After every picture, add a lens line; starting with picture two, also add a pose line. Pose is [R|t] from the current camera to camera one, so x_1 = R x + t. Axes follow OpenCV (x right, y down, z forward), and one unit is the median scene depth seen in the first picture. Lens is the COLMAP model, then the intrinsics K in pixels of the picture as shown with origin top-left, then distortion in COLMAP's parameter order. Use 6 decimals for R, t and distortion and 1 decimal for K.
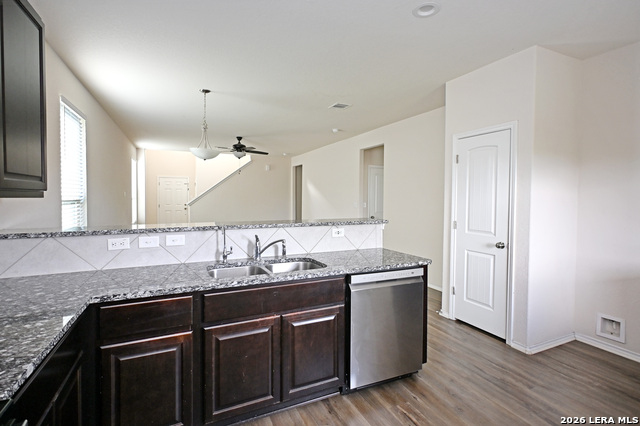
lens RADIAL K [[319.9, 0, 326.7], [0, 319.9, 201.5], [0, 0, 1]] dist [-0.017665, 0.006594]
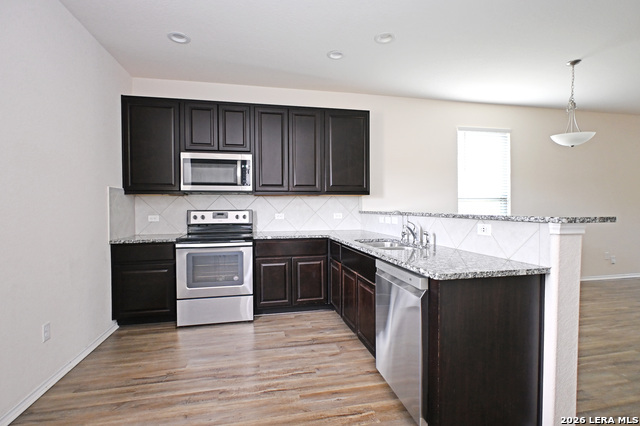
lens RADIAL K [[319.9, 0, 322.2], [0, 319.9, 212.1], [0, 0, 1]] dist [-0.017665, 0.006594]
pose [[-0.226081, 0.017121, -0.973958, 0.846456], [-0.012762, 0.999708, 0.020536, 0.044824], [0.974025, 0.017073, -0.225797, 0.790247]]
